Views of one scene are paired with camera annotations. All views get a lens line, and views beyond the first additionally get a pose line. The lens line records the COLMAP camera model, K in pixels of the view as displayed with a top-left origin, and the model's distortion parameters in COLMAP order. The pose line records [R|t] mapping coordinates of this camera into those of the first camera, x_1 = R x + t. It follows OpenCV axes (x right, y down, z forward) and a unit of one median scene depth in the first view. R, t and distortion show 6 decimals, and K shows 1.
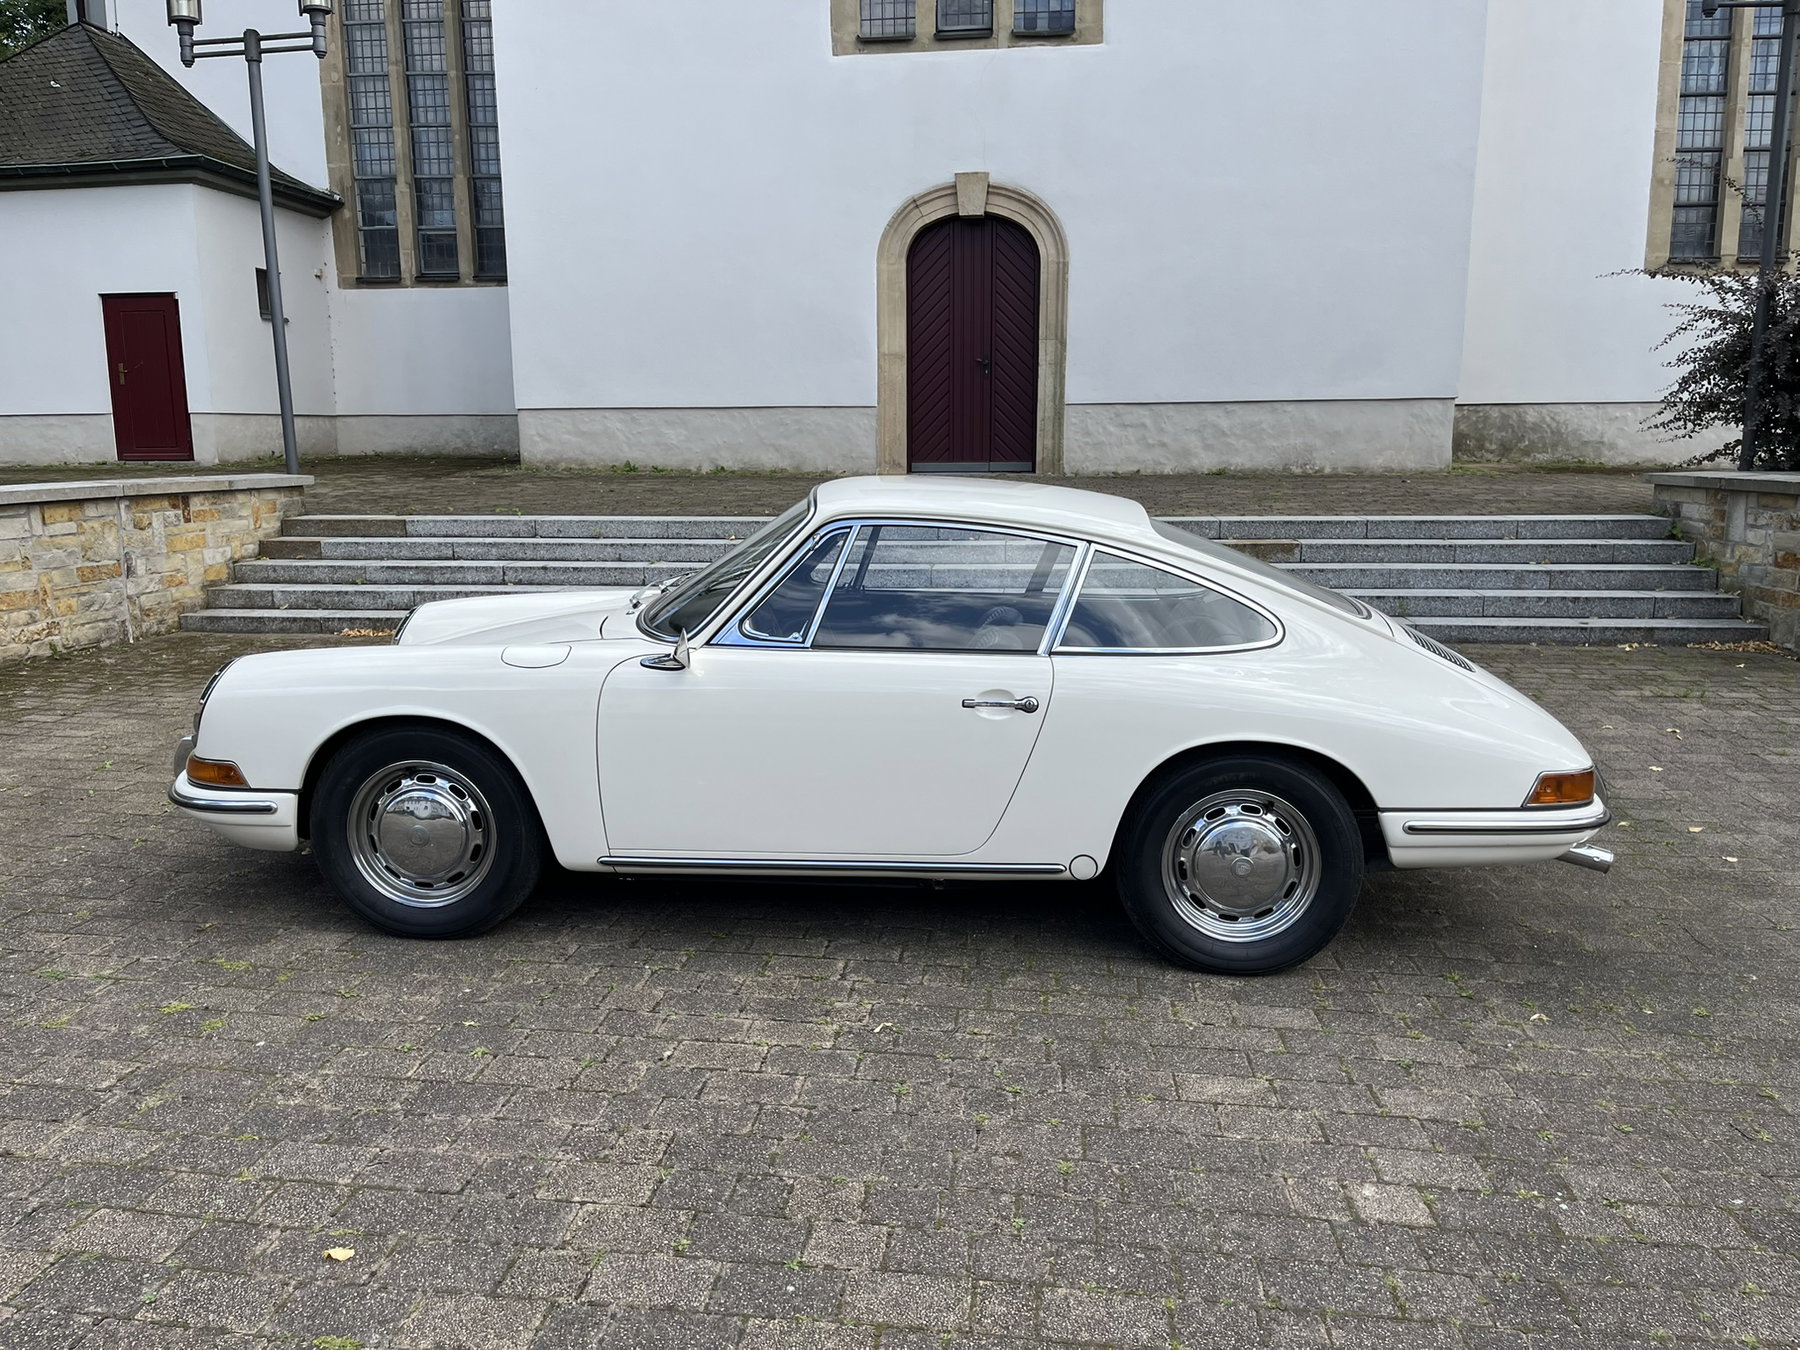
lens RADIAL K [[1366.4, 0, 895.2], [0, 1366.4, 673.0], [0, 0, 1]] dist [0.077044, -0.103138]
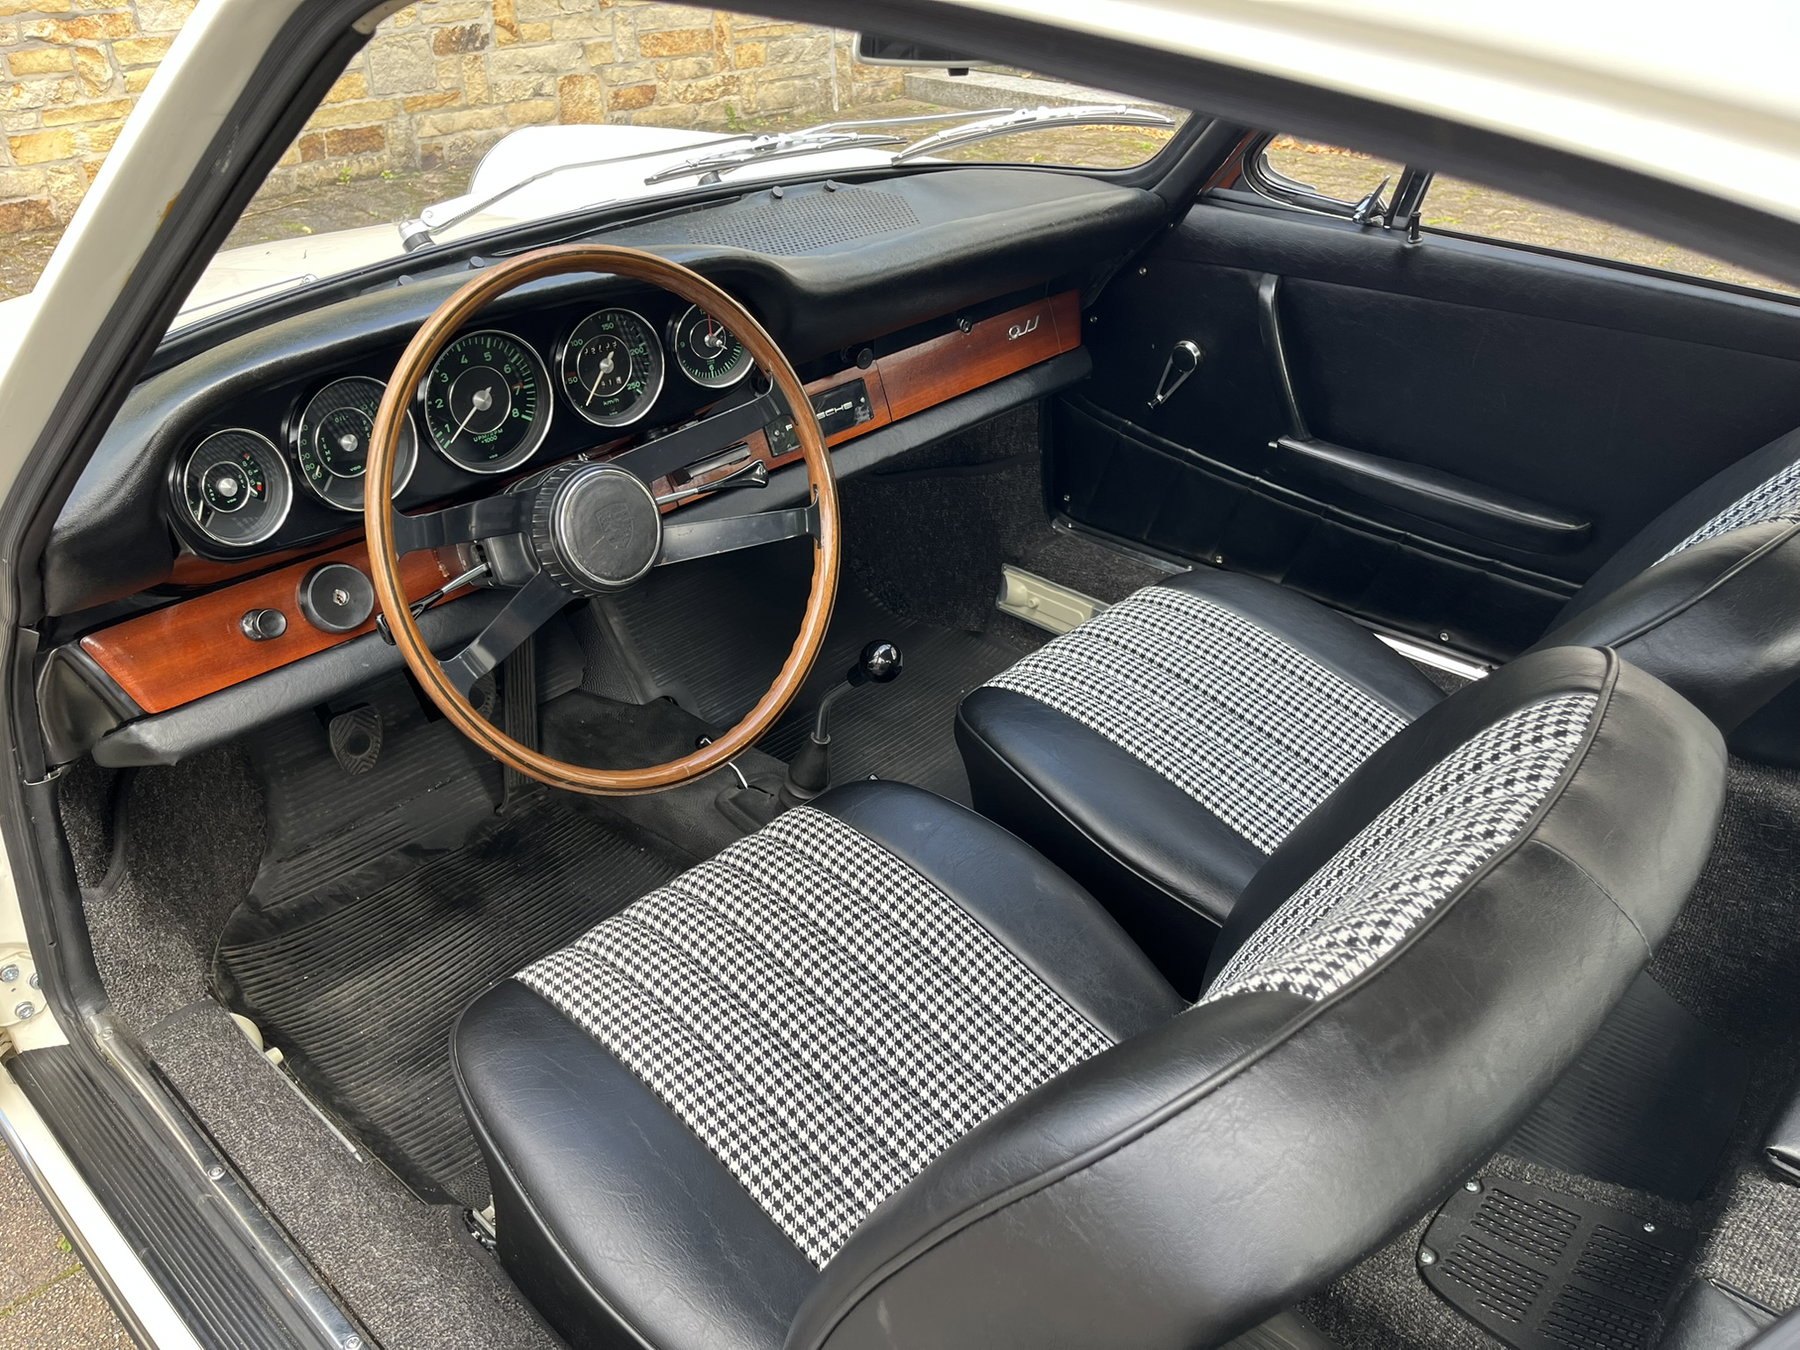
lens RADIAL K [[1366.4, 0, 902.3], [0, 1366.4, 678.4], [0, 0, 1]] dist [0.077044, -0.103138]
pose [[0.801963, 0.304571, -0.513898, -0.013568], [-0.095638, 0.914627, 0.392824, -0.031949], [0.589668, -0.265882, 0.762626, 0.279062]]
